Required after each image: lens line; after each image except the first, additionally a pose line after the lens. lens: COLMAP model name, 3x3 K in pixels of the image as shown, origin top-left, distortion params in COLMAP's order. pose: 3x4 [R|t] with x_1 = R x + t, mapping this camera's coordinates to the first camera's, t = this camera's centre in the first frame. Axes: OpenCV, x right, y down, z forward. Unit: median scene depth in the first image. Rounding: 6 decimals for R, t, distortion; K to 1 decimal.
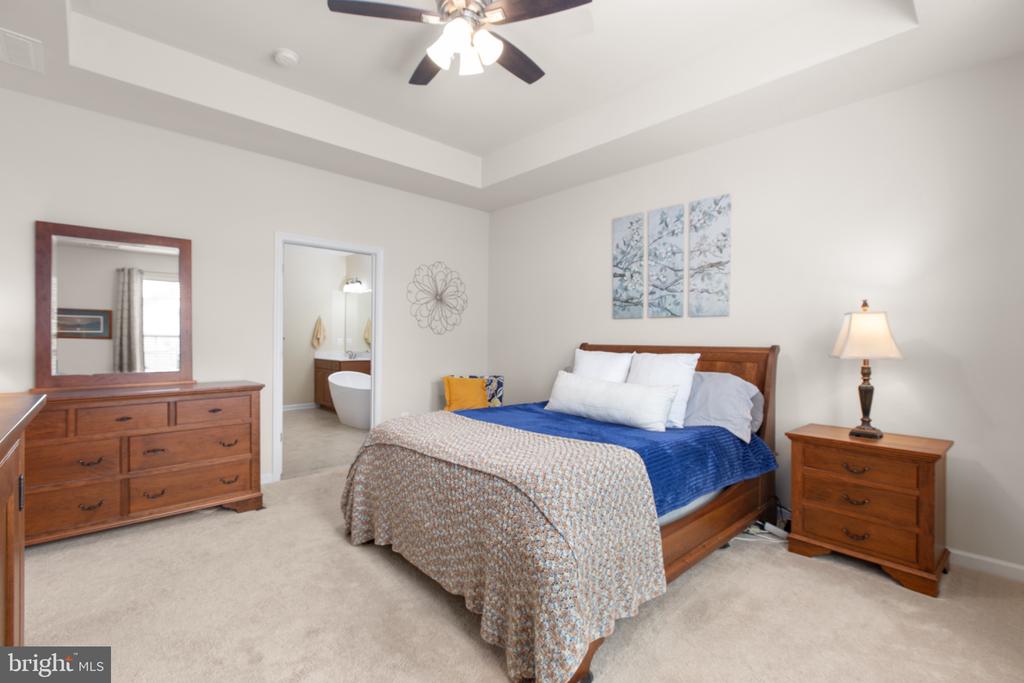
lens RADIAL K [[466.5, 0, 512.0], [0, 466.5, 341.5], [0, 0, 1]] dist [0.000305, -0.000093]
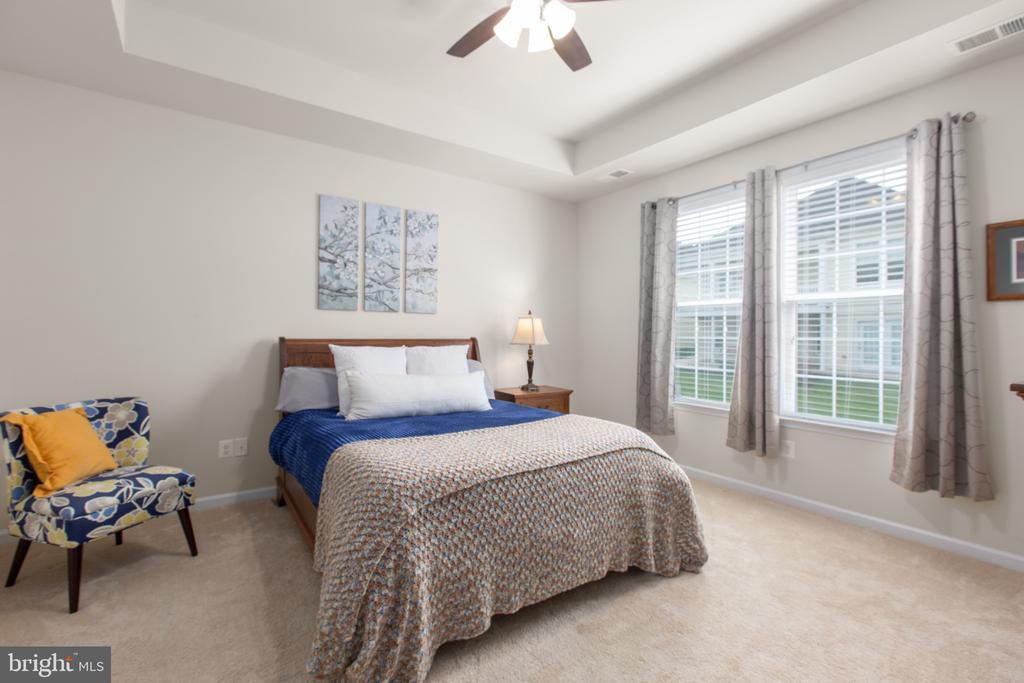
lens RADIAL K [[460.0, 0, 511.9], [0, 460.0, 334.9], [0, 0, 1]] dist [-0.001441, -0.000410]
pose [[0.133593, -0.006231, 0.991017, -0.641783], [-0.000299, 0.999980, 0.006328, -0.006700], [-0.991036, -0.001141, 0.133588, 0.581203]]
